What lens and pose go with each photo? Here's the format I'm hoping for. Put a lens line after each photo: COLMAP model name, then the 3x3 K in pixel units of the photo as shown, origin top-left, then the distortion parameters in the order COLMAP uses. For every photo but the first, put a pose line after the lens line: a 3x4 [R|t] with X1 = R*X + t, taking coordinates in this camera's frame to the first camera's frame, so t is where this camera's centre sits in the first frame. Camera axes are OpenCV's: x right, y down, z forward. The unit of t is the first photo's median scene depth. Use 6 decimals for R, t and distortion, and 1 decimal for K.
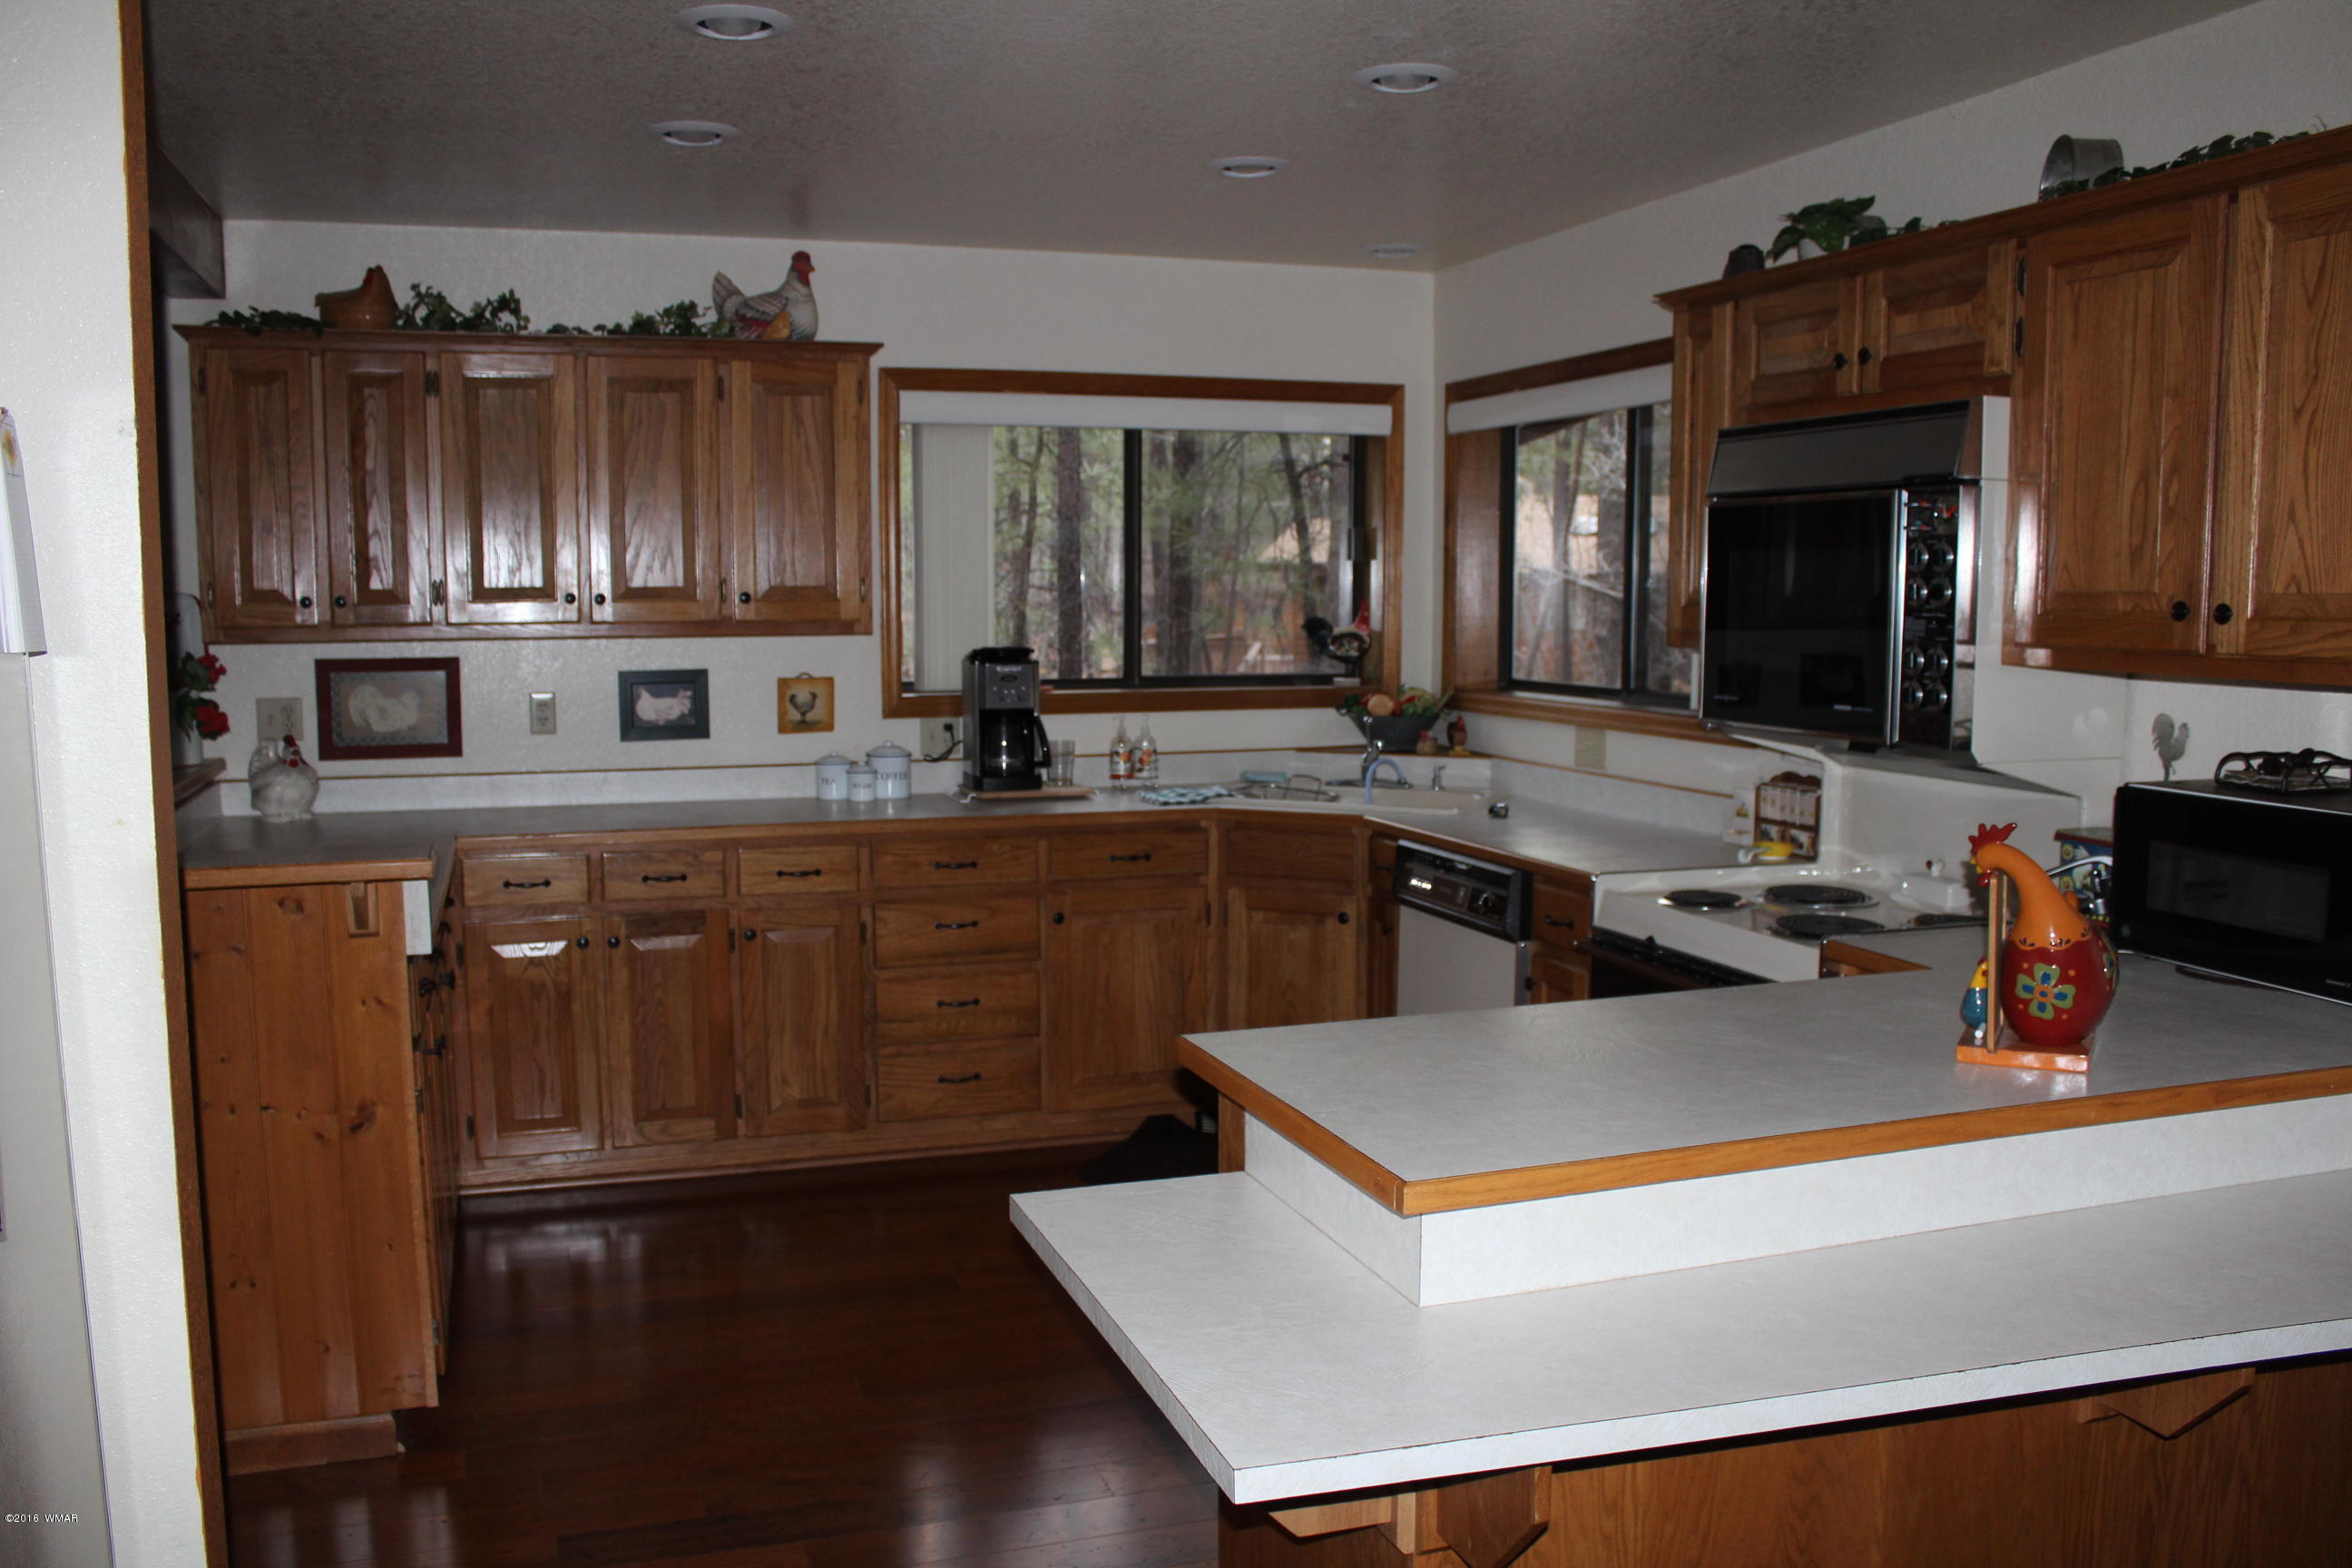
lens RADIAL K [[1953.9, 0, 1172.5], [0, 1953.9, 789.1], [0, 0, 1]] dist [-0.086781, 0.000136]
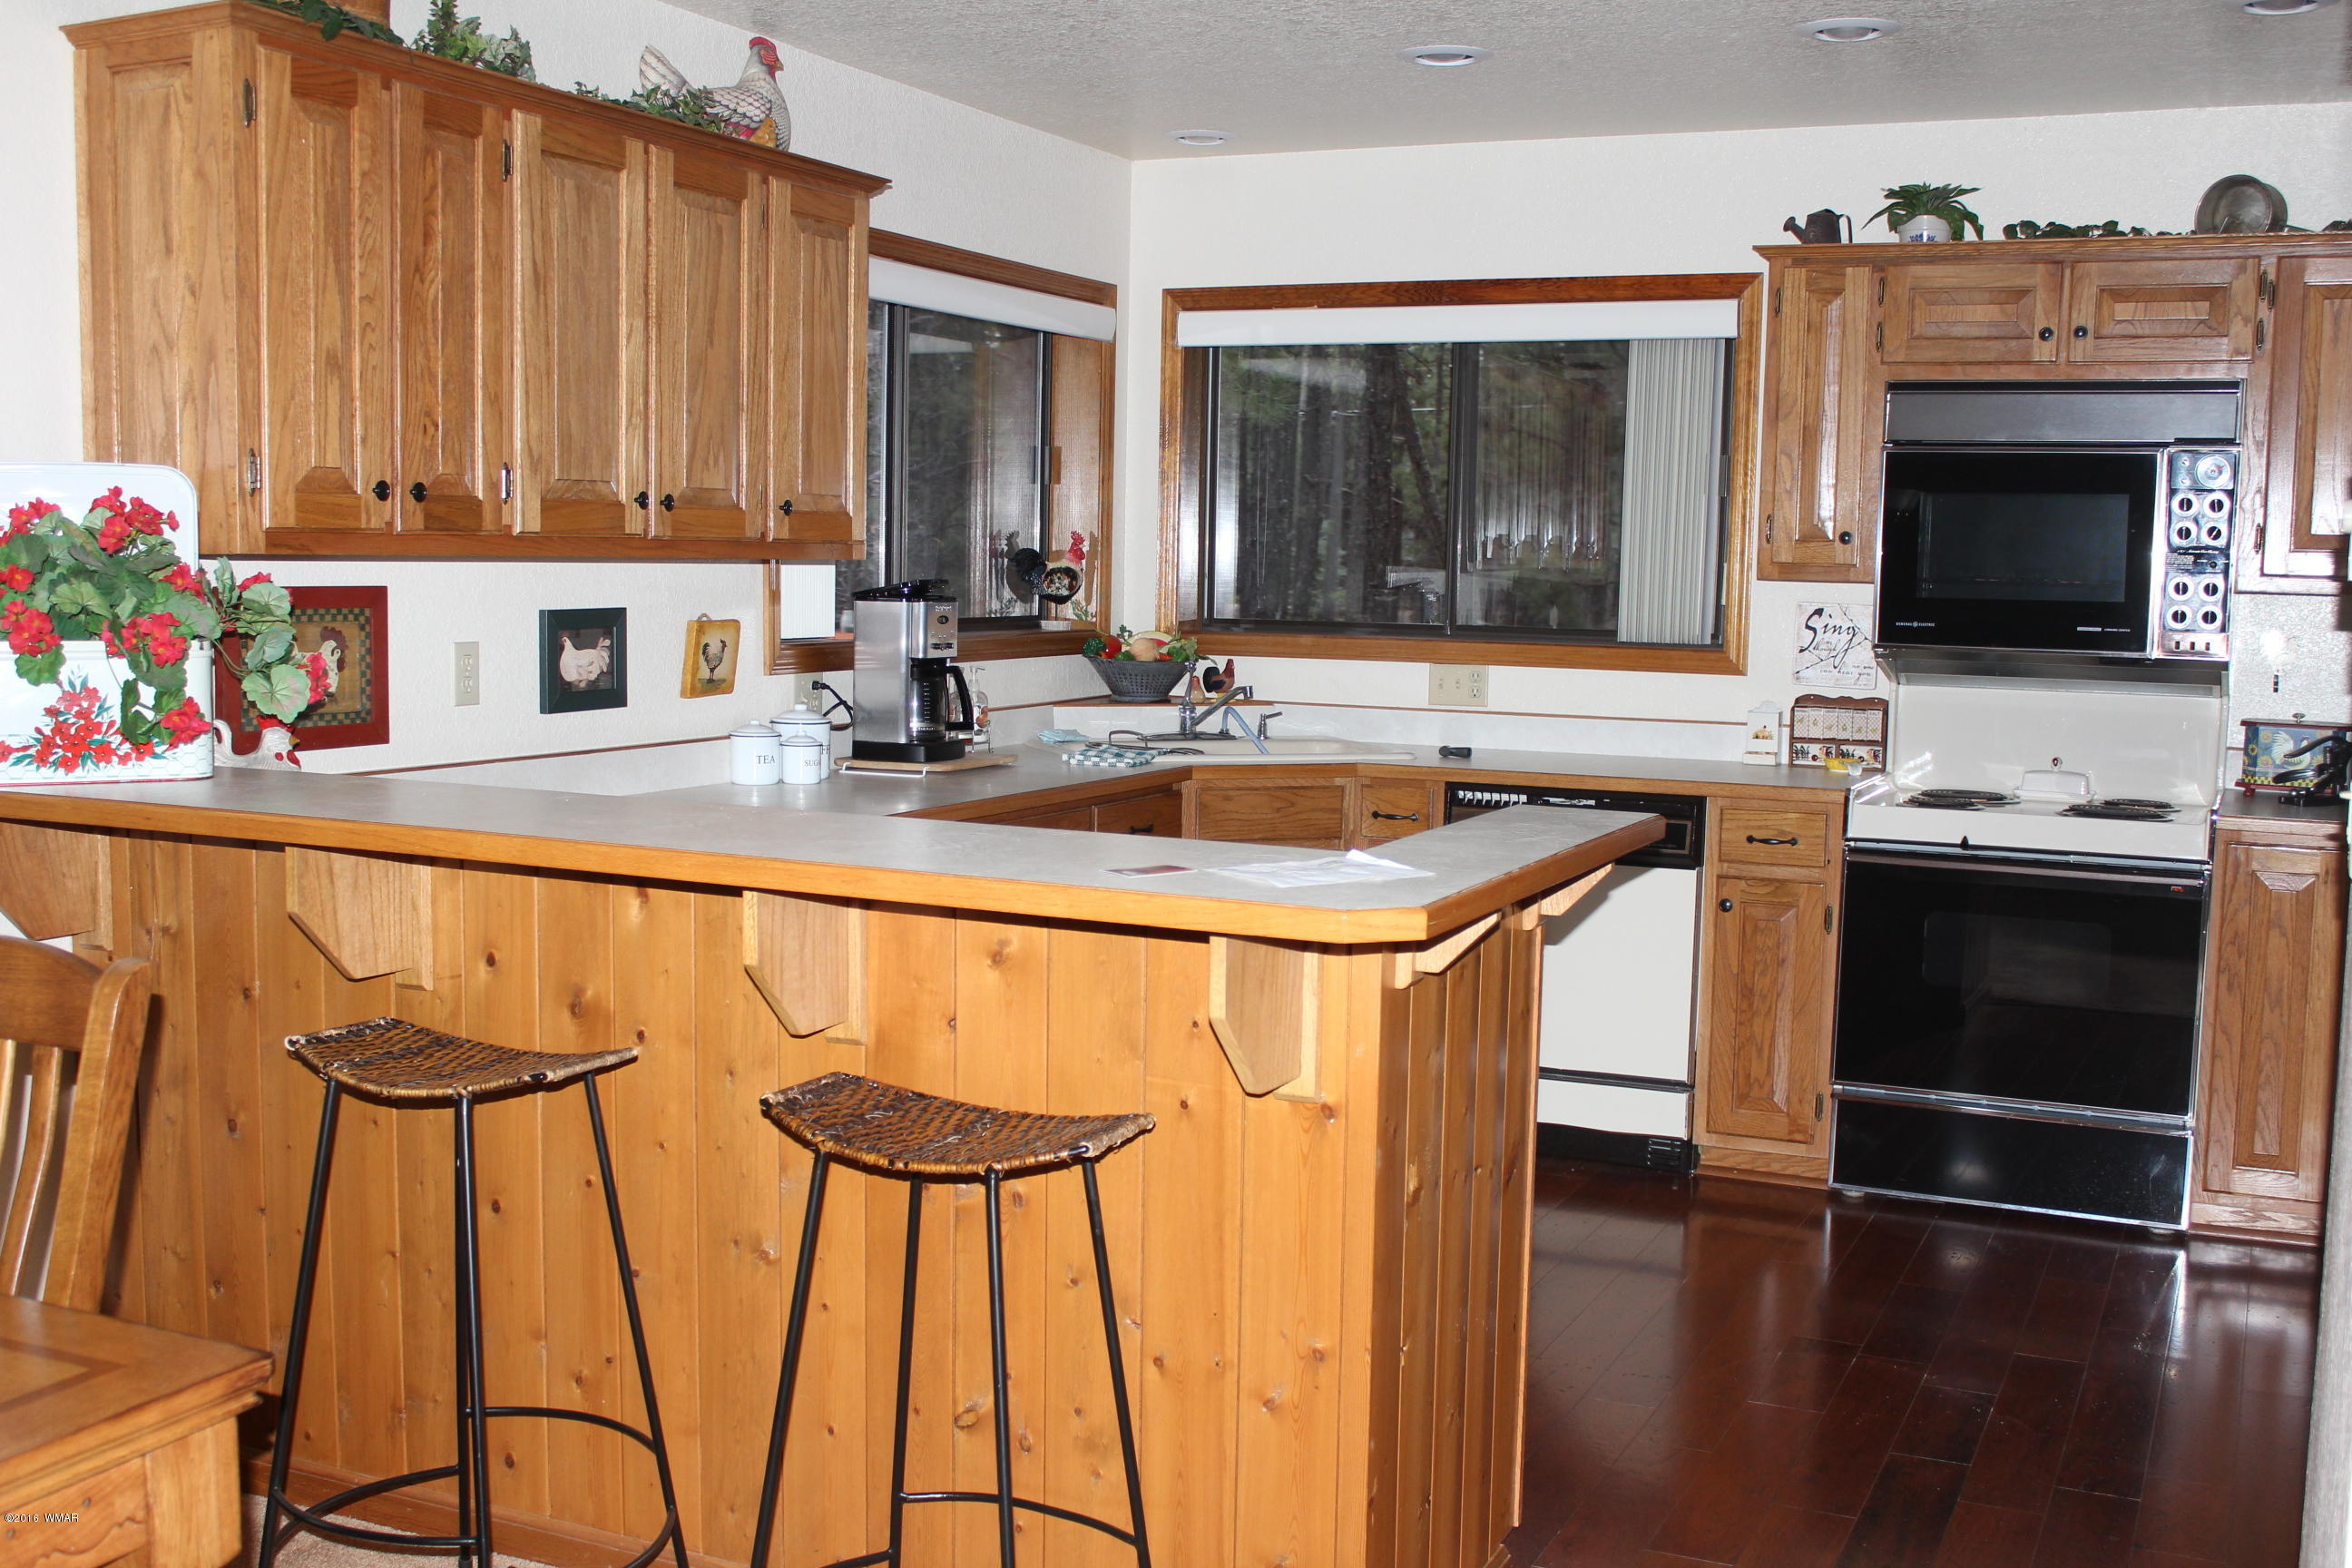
lens RADIAL K [[2420.1, 0, 1177.3], [0, 2420.1, 779.6], [0, 0, 1]] dist [-0.067830, 0.000000]
pose [[0.691524, -0.053728, 0.720353, -0.730371], [0.054213, 0.998278, 0.022413, -0.008666], [-0.720317, 0.023553, 0.693245, 0.254961]]
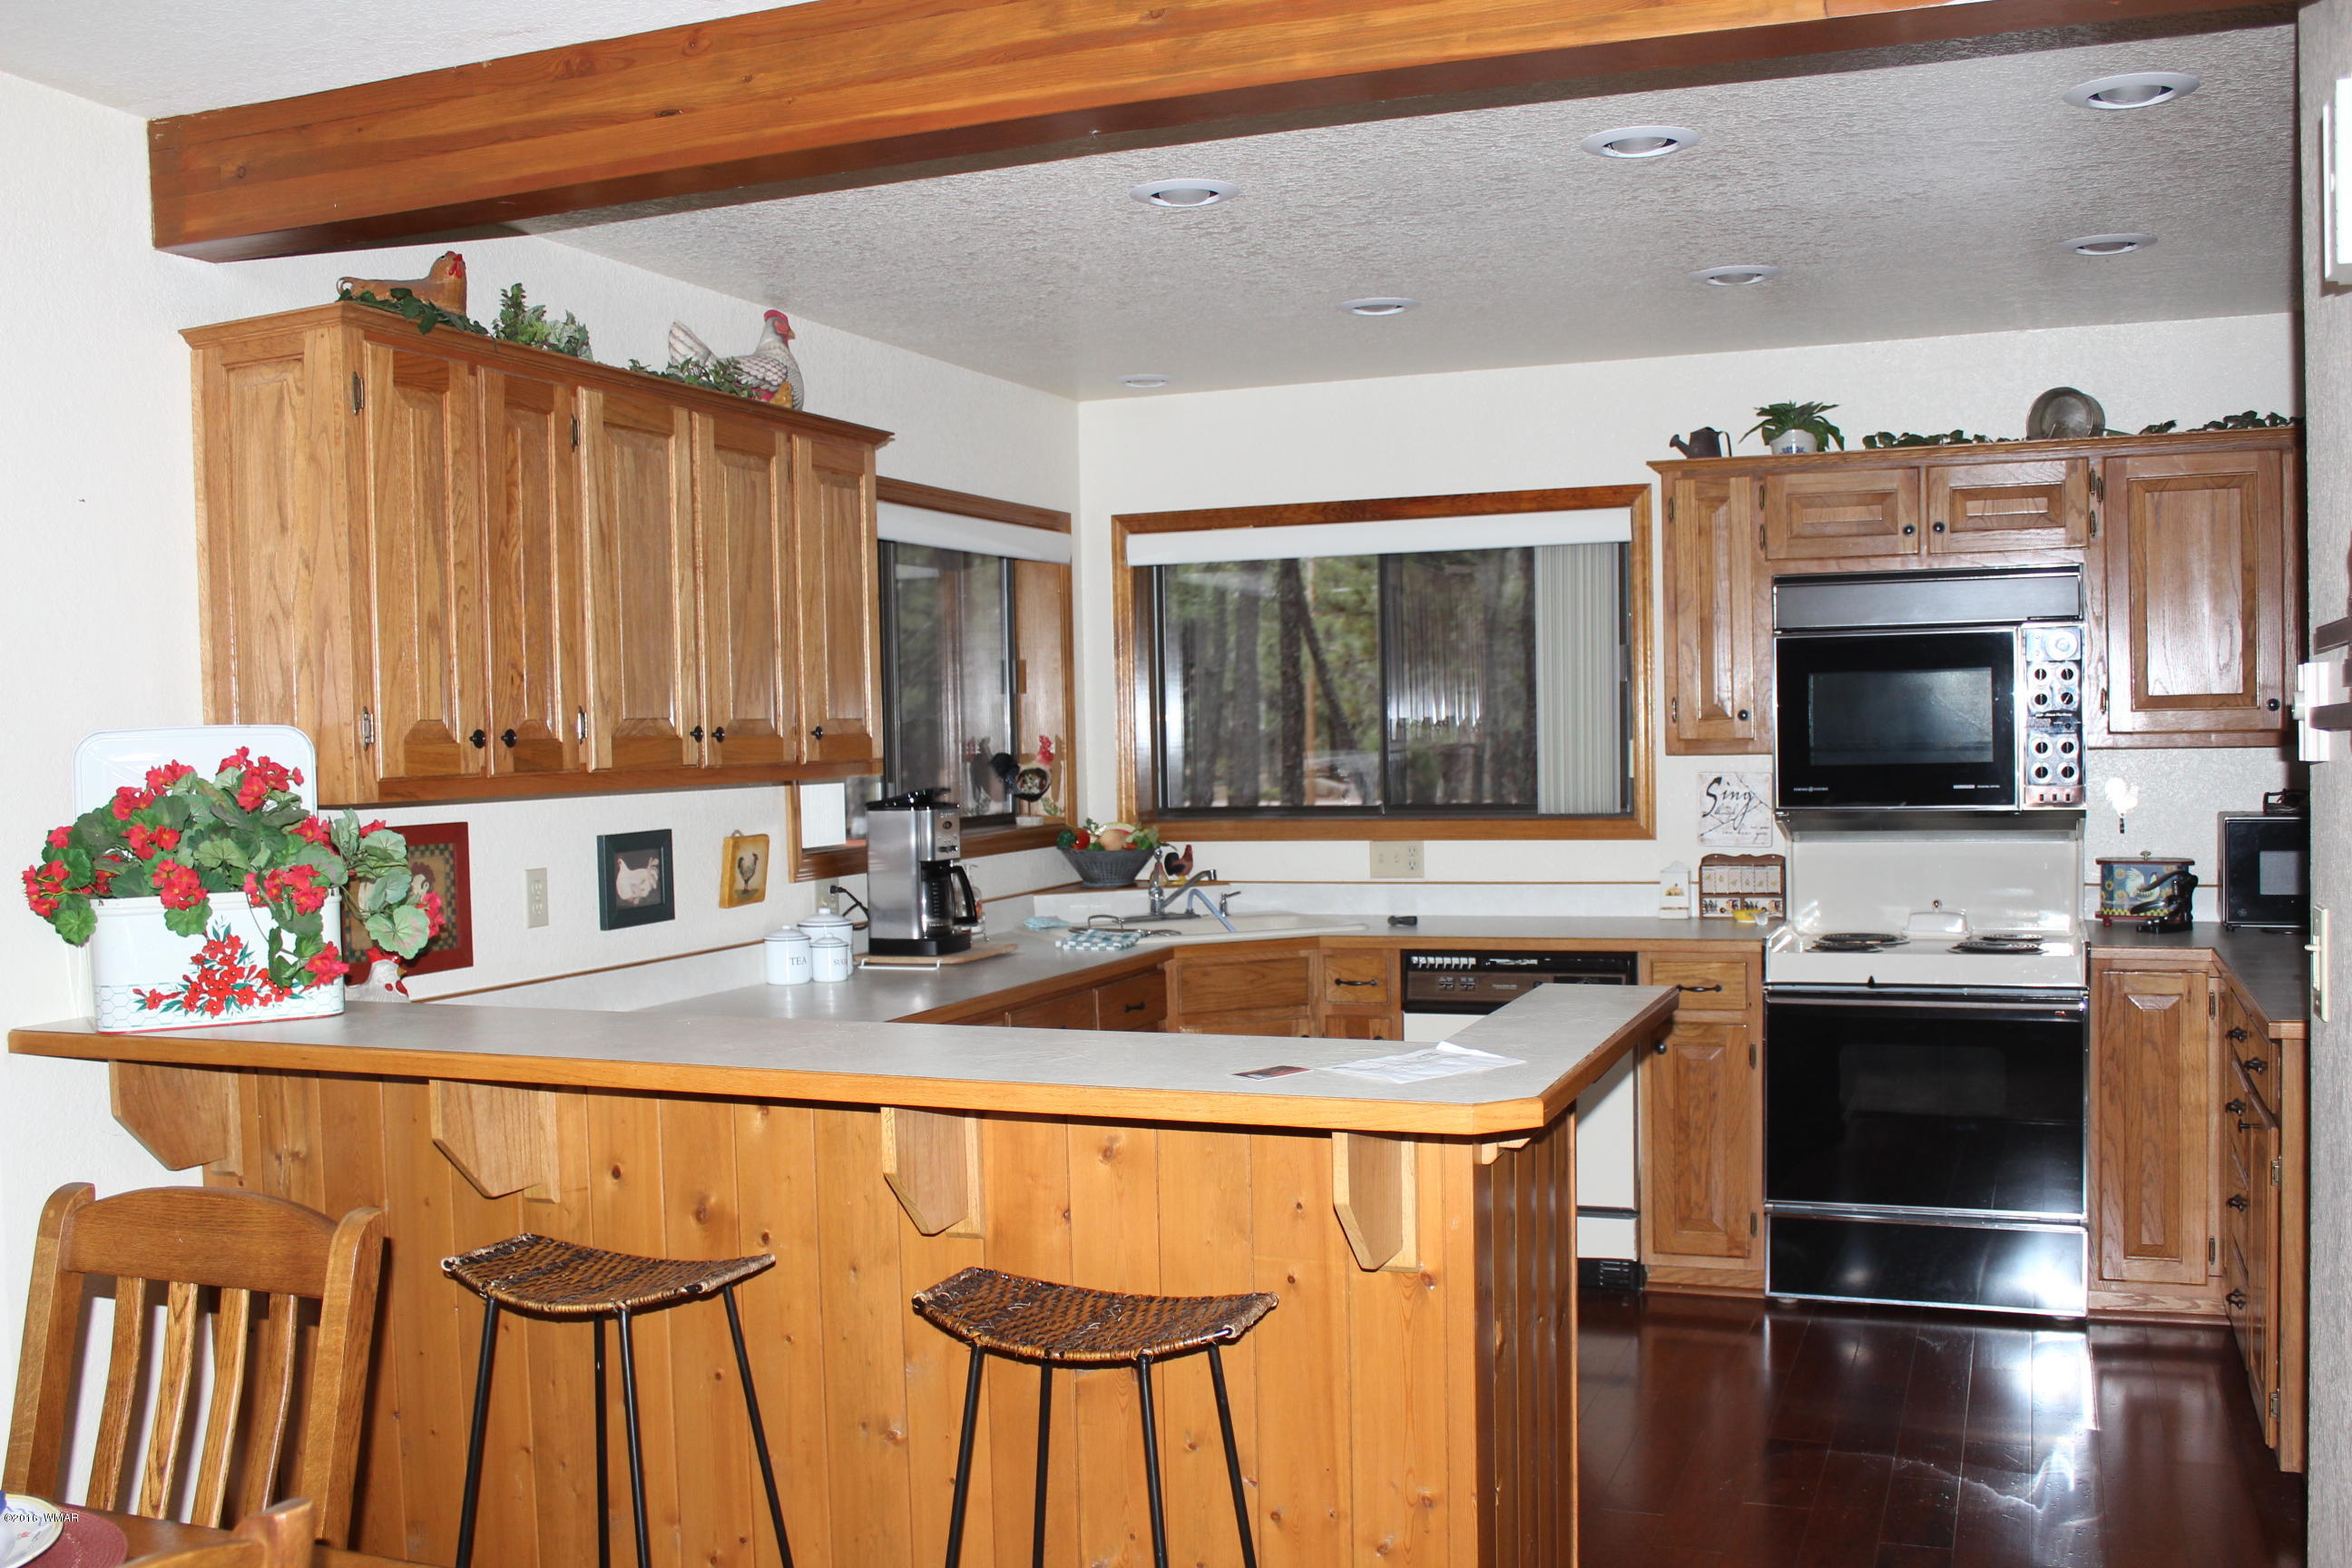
lens RADIAL K [[2180.5, 0, 1177.1], [0, 2180.5, 789.1], [0, 0, 1]] dist [-0.097482, 0.000000]
pose [[0.646149, -0.035187, 0.762400, -0.760601], [0.099635, 0.994277, -0.038553, -0.024698], [-0.756680, 0.100872, 0.645957, 0.294694]]
